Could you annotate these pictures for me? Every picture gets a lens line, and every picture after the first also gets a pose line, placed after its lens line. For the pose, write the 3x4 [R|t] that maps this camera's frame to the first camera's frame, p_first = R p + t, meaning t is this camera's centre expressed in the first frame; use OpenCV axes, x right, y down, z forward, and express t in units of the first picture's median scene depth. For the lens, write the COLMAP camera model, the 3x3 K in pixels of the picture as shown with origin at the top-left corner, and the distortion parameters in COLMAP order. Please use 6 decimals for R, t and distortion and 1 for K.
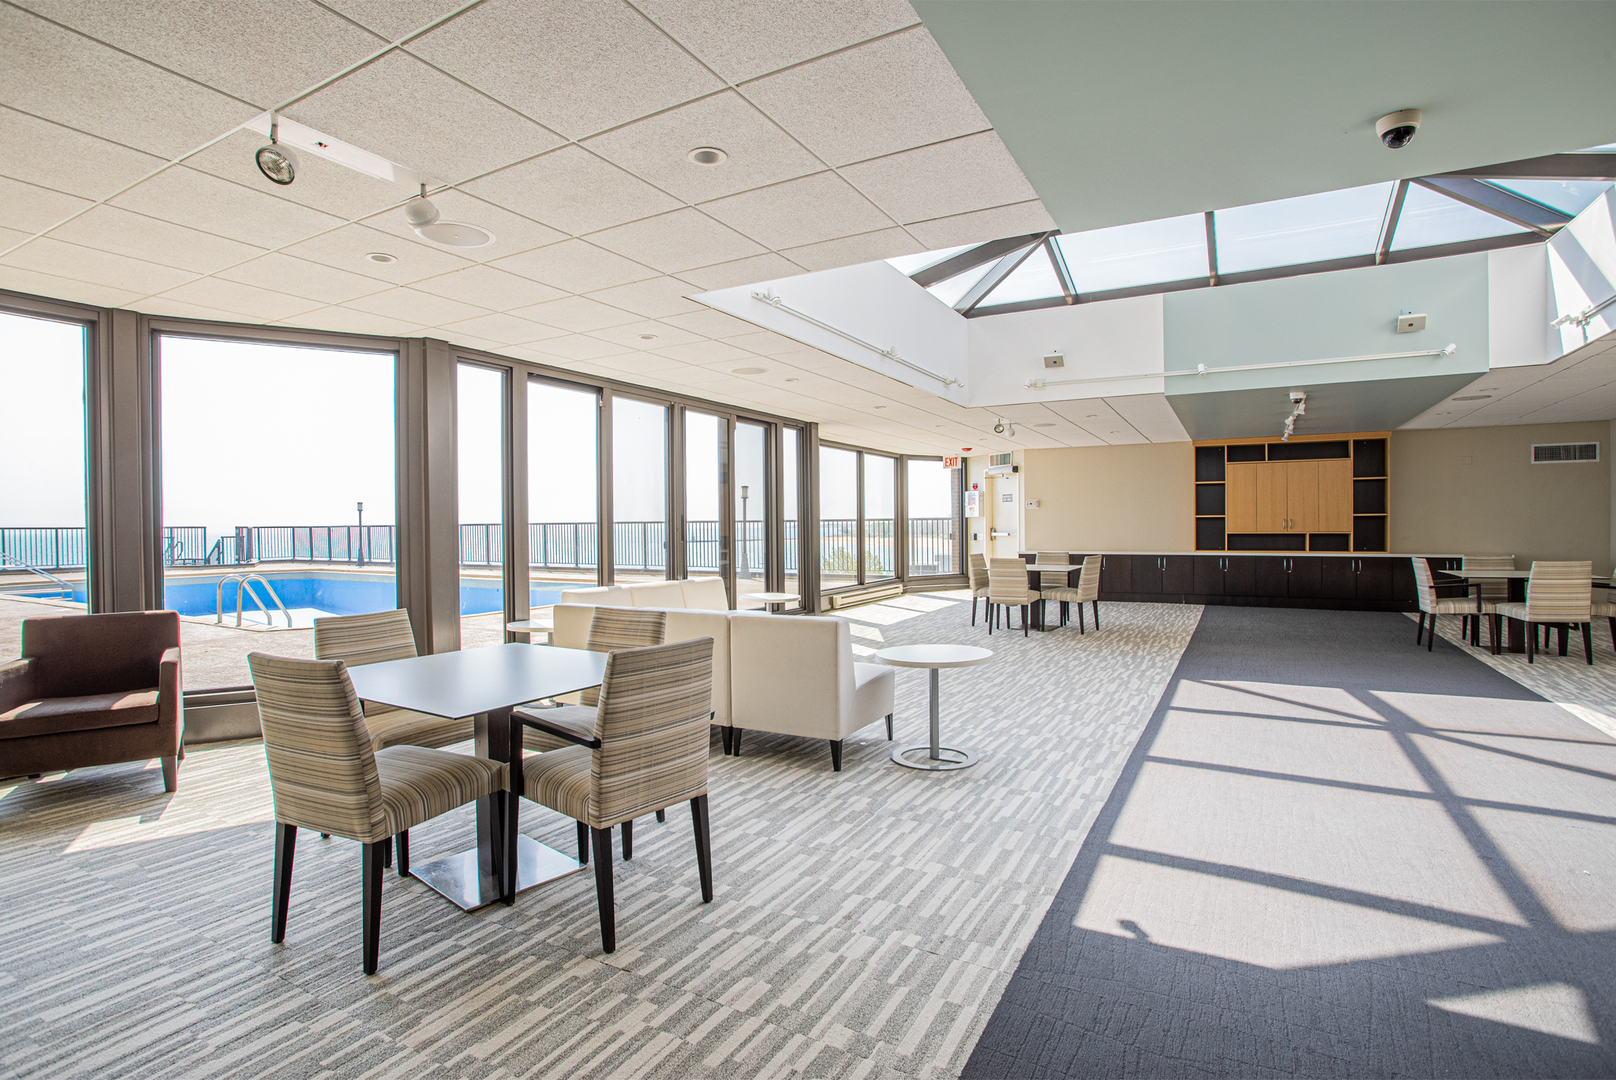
lens RADIAL K [[788.4, 0, 801.2], [0, 788.4, 535.4], [0, 0, 1]] dist [-0.017248, 0.004254]
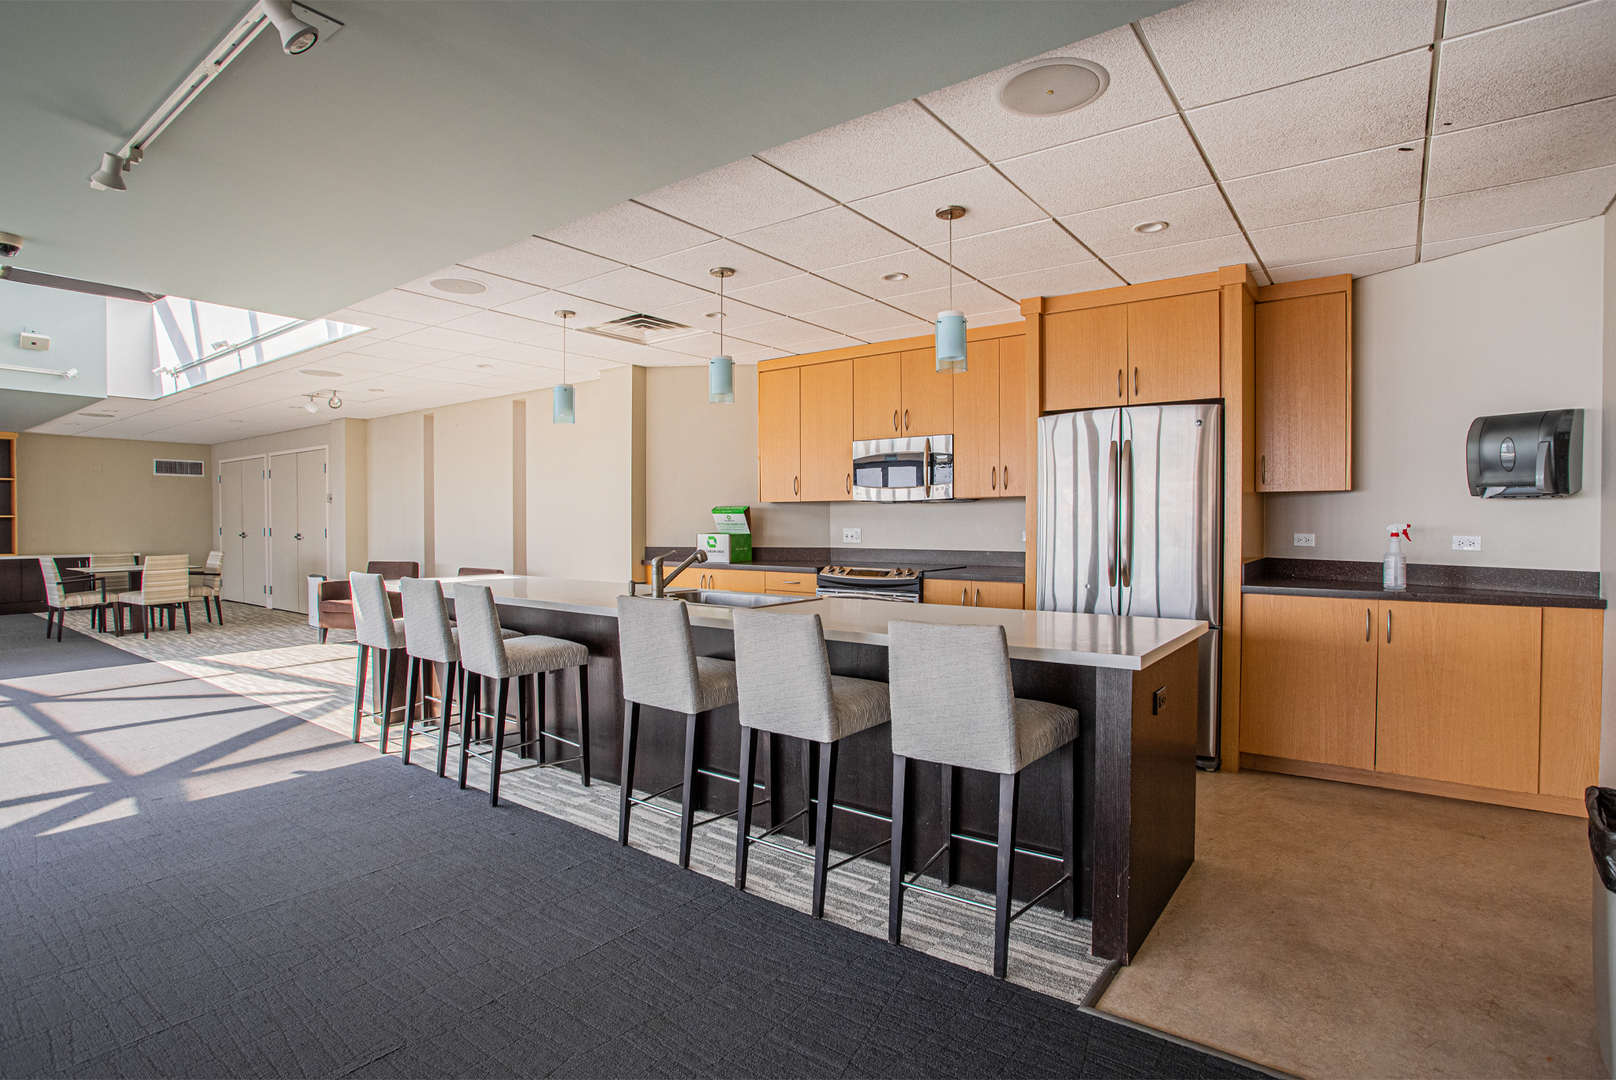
lens RADIAL K [[788.4, 0, 804.7], [0, 788.4, 534.6], [0, 0, 1]] dist [-0.017248, 0.004254]
pose [[0.137674, -0.006816, 0.990454, -0.133841], [0.012029, 0.999914, 0.005209, 0.004589], [-0.990405, 0.011197, 0.137744, -0.191740]]
